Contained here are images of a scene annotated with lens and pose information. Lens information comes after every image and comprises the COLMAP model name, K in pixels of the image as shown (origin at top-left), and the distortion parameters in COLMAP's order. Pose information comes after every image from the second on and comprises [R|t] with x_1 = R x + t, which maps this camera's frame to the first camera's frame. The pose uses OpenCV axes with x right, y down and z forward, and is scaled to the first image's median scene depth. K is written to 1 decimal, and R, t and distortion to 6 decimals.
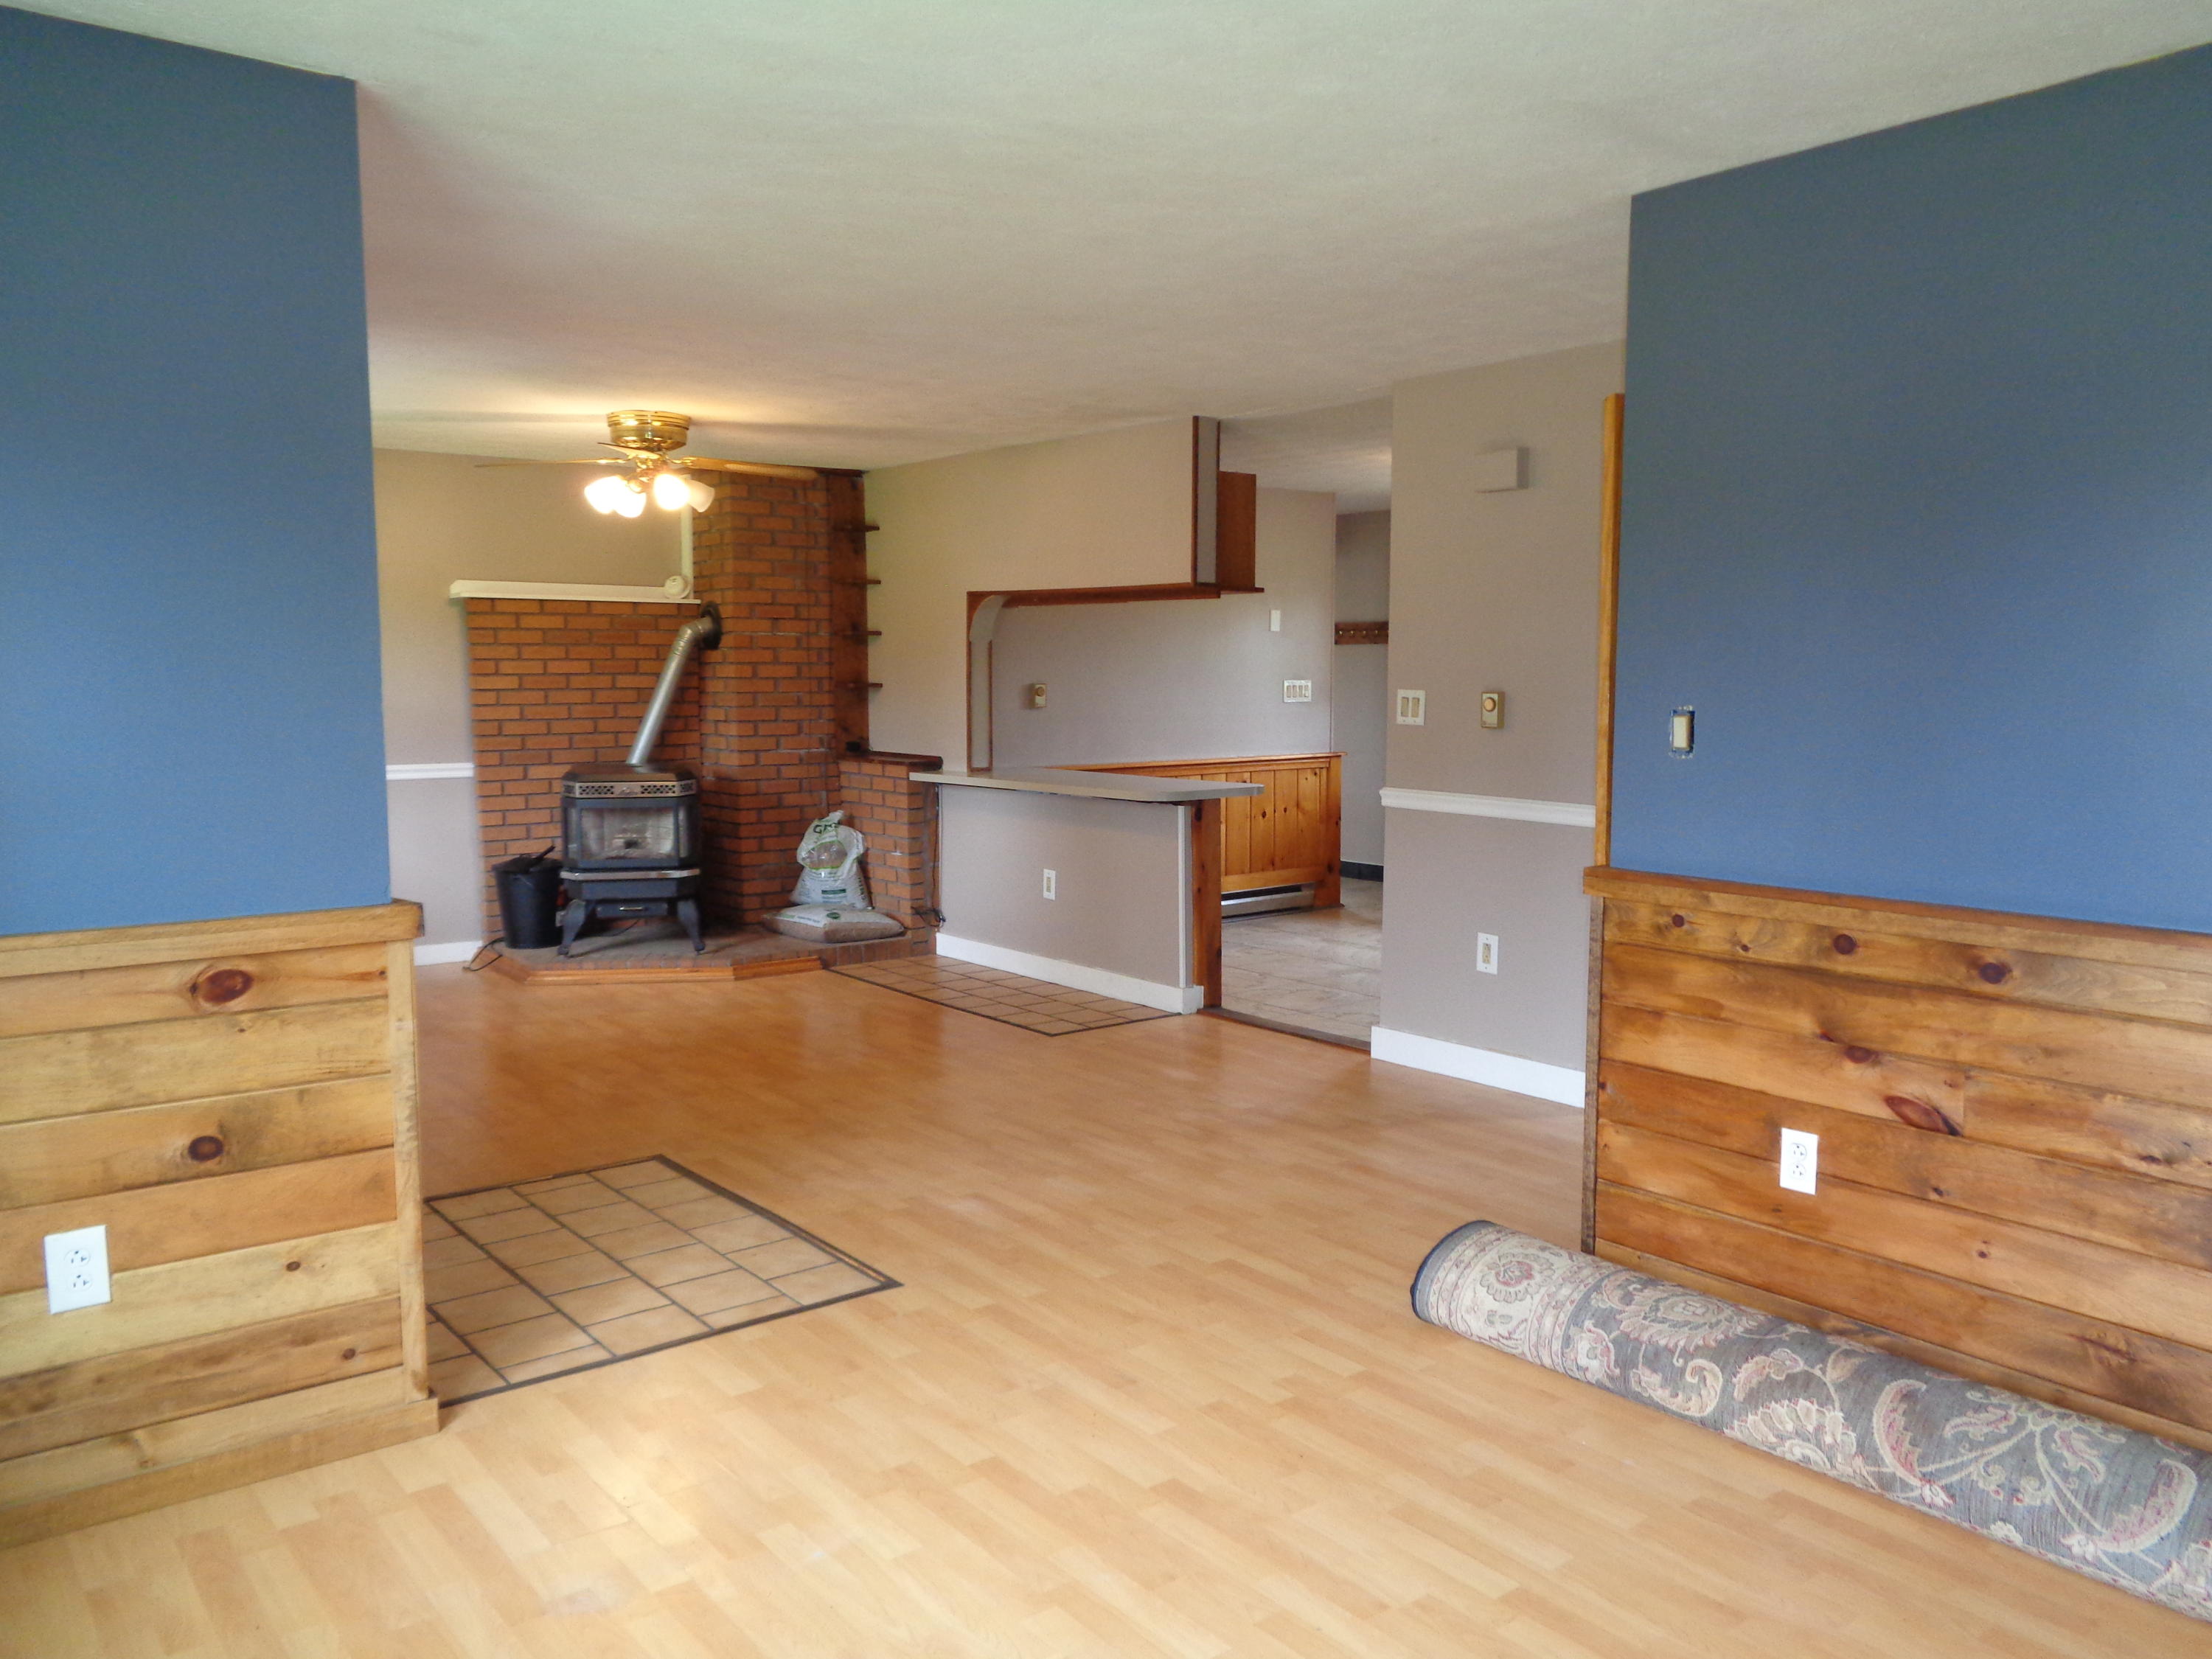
lens RADIAL K [[1657.0, 0, 1116.2], [0, 1657.0, 824.0], [0, 0, 1]] dist [-0.001270, -0.000041]
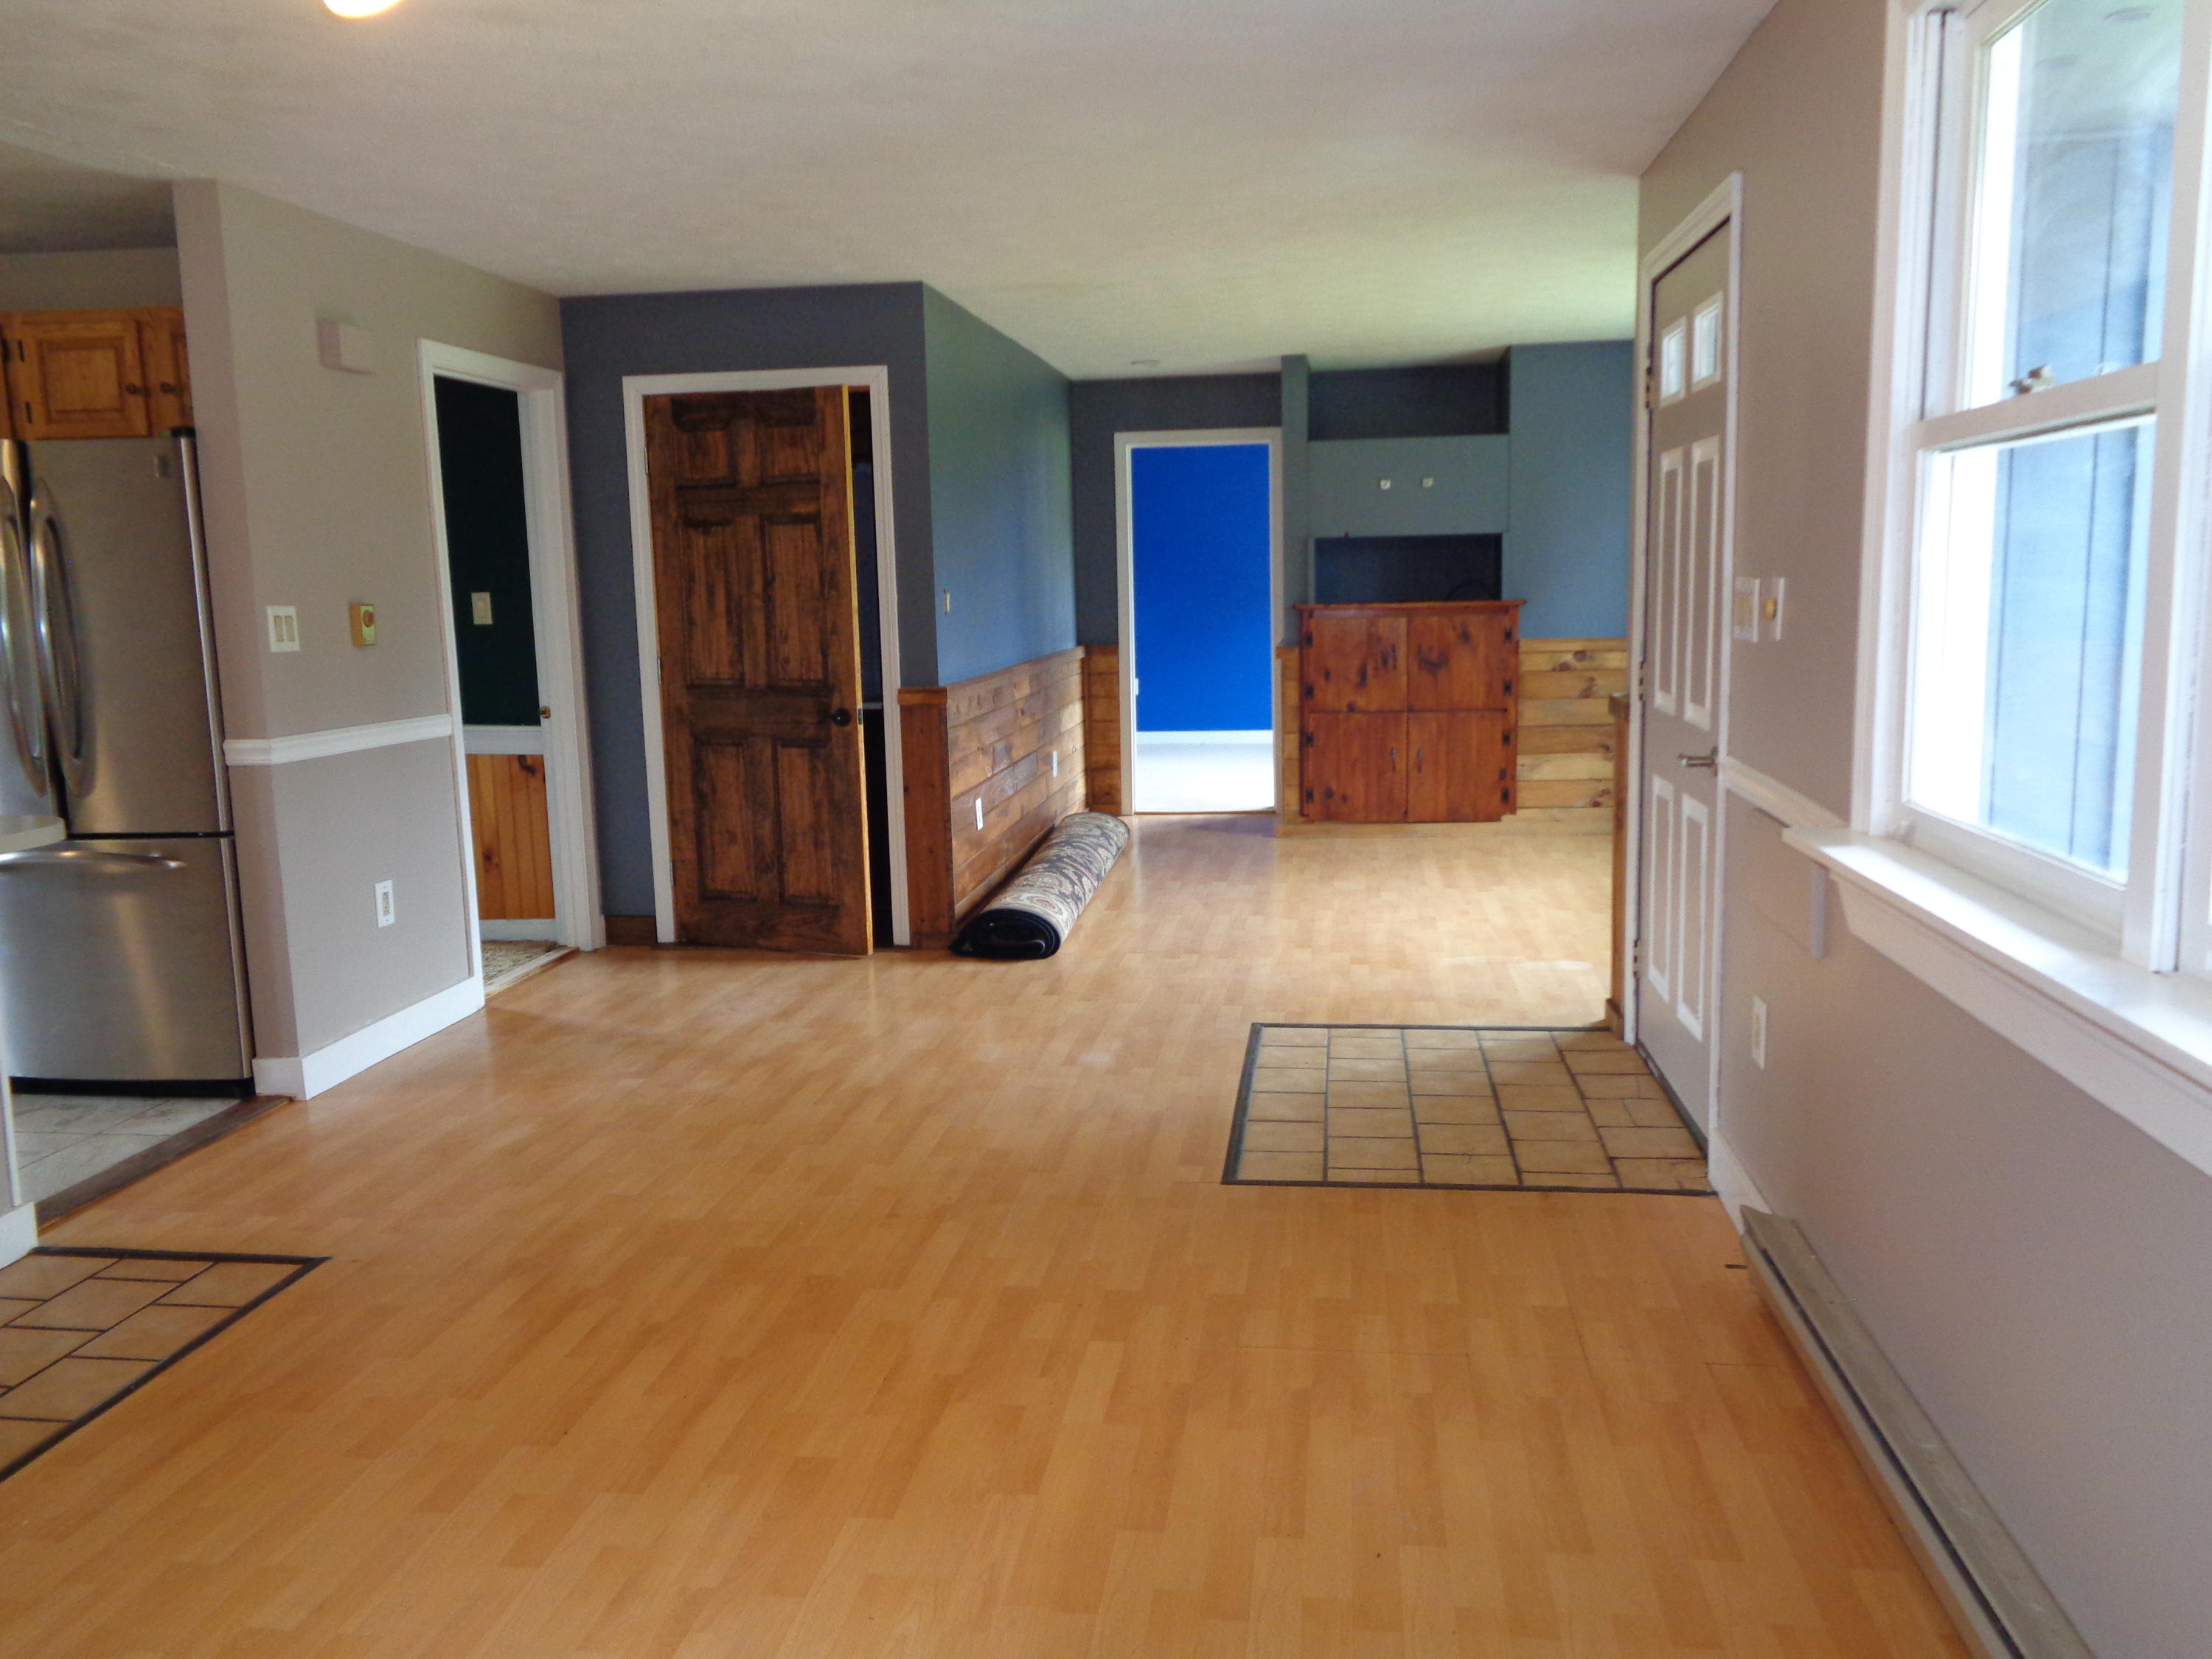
lens RADIAL K [[1657.0, 0, 1116.2], [0, 1657.0, 824.0], [0, 0, 1]] dist [-0.001270, -0.000041]
pose [[-0.685825, -0.097981, 0.721141, -0.766617], [0.088622, 0.972278, 0.216385, -0.135508], [-0.722351, 0.212311, -0.658129, 1.474707]]
